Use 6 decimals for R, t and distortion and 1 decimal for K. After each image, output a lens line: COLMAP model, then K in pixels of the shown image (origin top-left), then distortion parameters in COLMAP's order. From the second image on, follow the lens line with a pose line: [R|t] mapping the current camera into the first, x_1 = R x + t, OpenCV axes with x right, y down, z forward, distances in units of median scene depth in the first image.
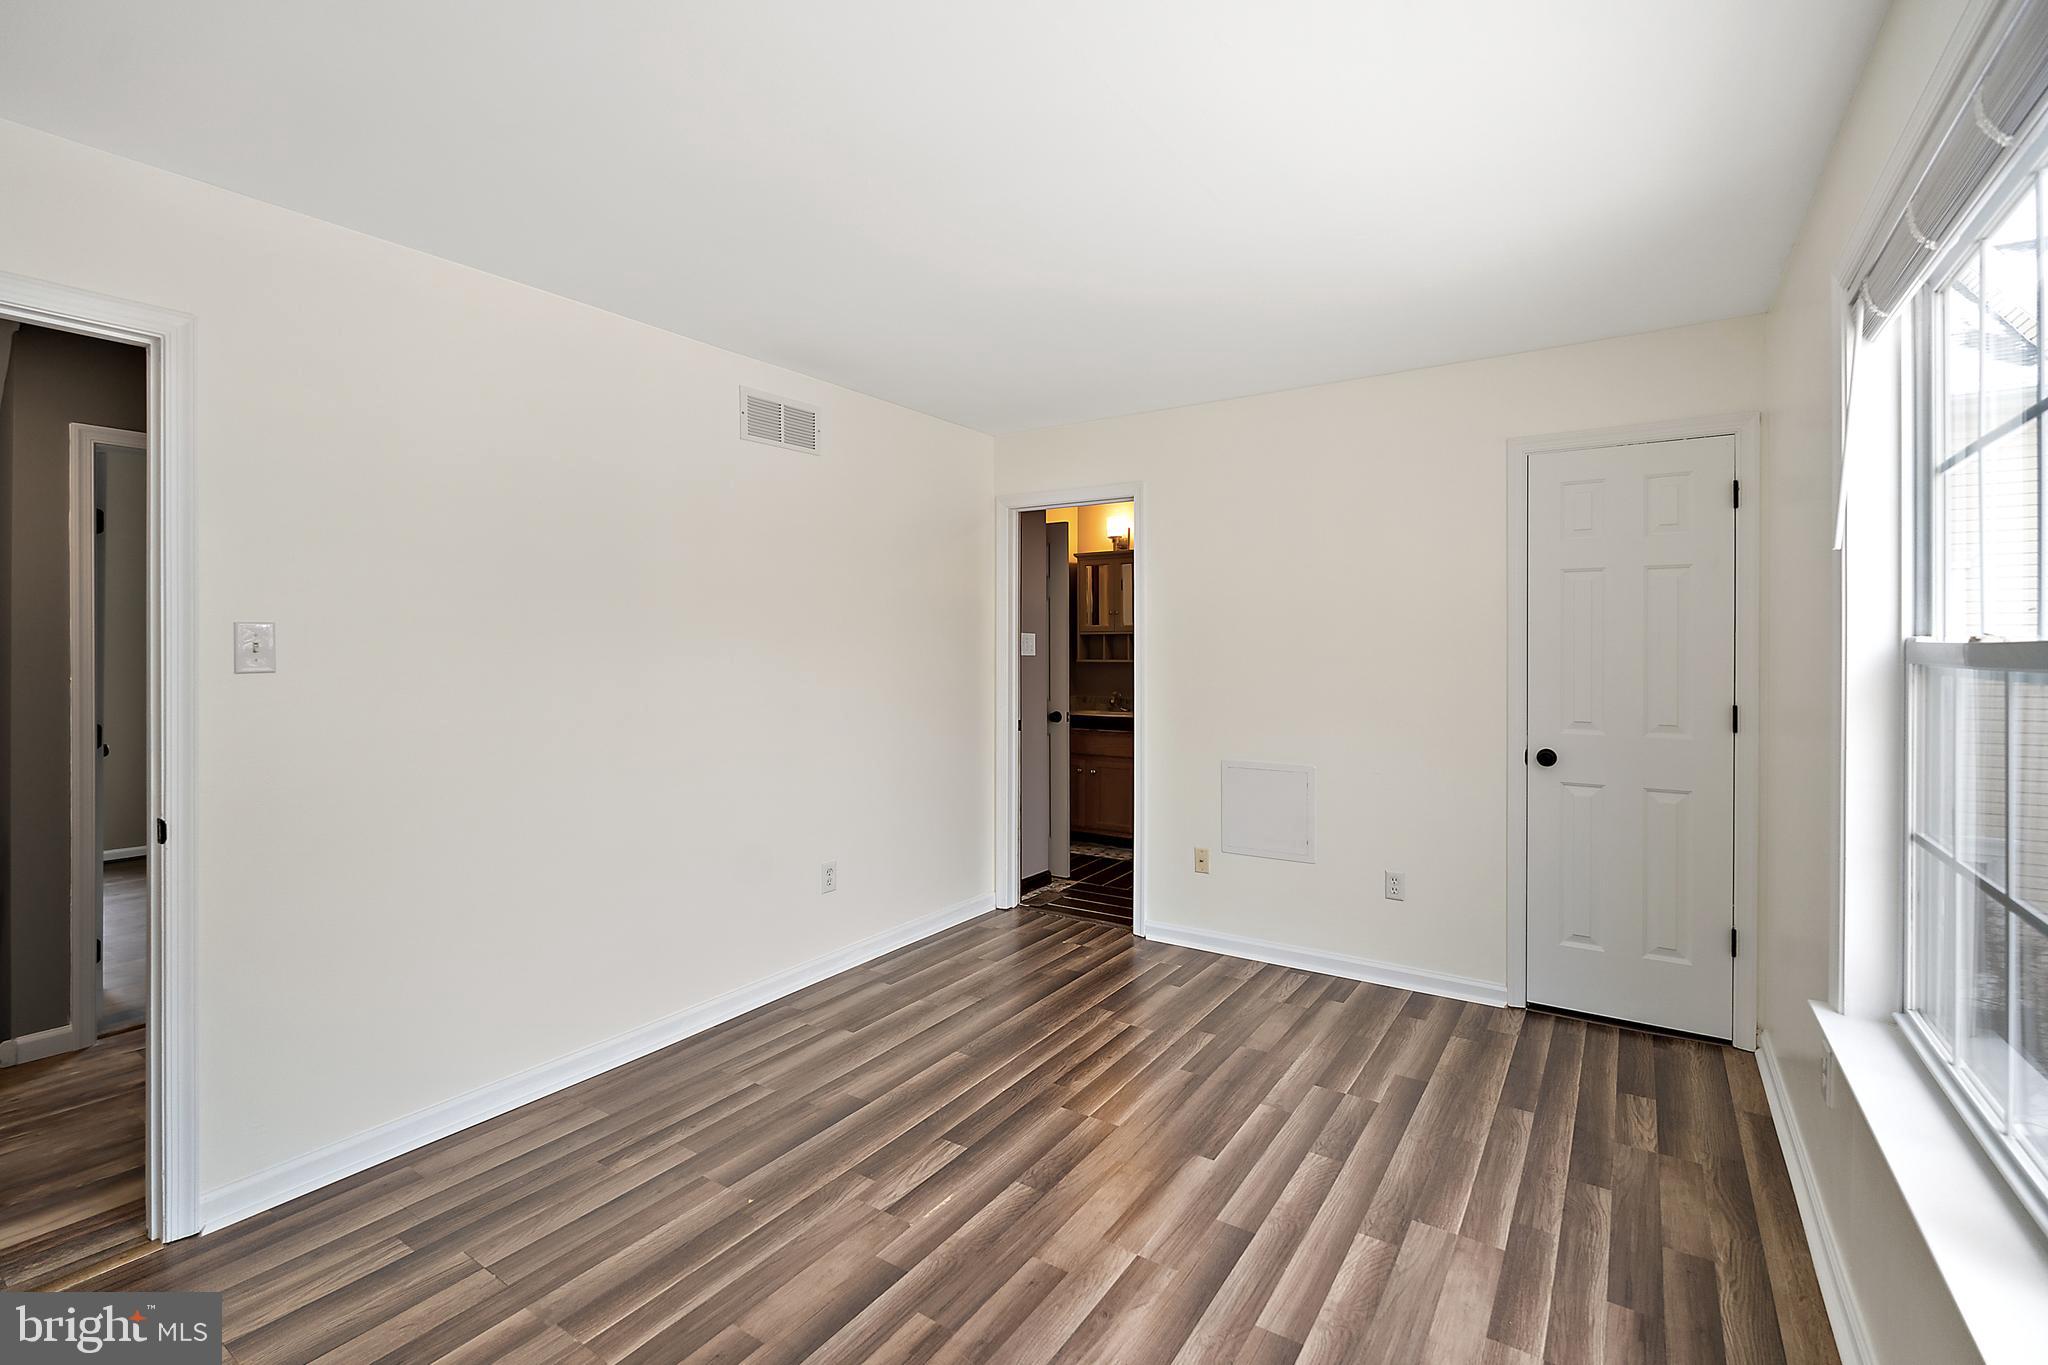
lens RADIAL K [[902.5, 0, 1022.7], [0, 902.5, 650.4], [0, 0, 1]] dist [-0.000917, 0.000083]
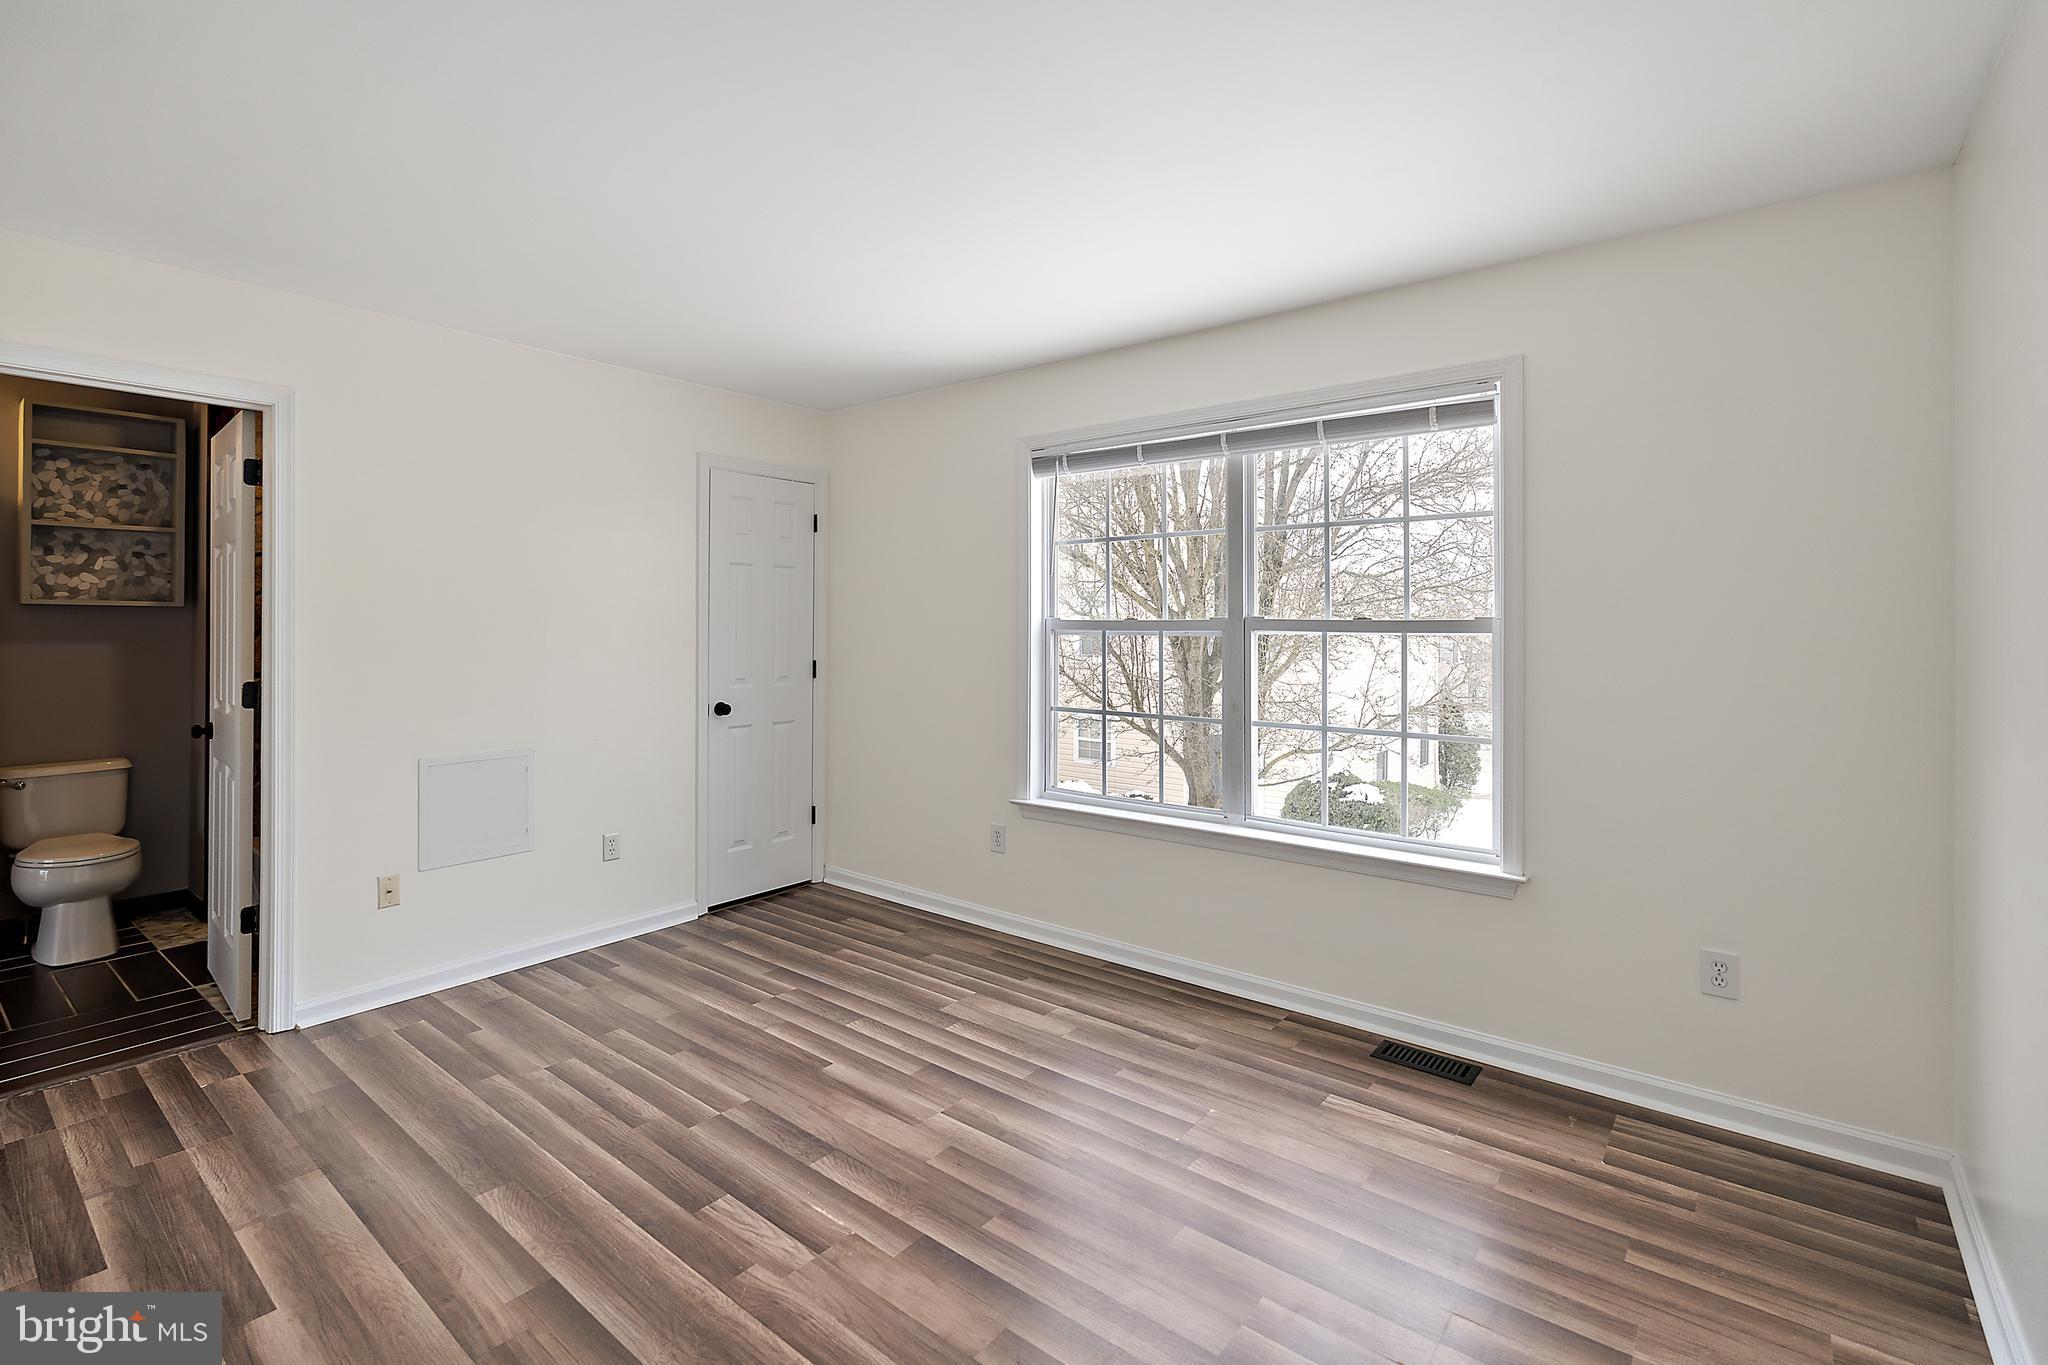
lens RADIAL K [[932.5, 0, 989.2], [0, 932.5, 619.0], [0, 0, 1]] dist [-0.009116, 0.000572]
pose [[0.106485, 0.006771, 0.994291, -0.941429], [0.004175, 0.999965, -0.007256, 0.004049], [-0.994306, 0.004924, 0.106453, 0.659488]]
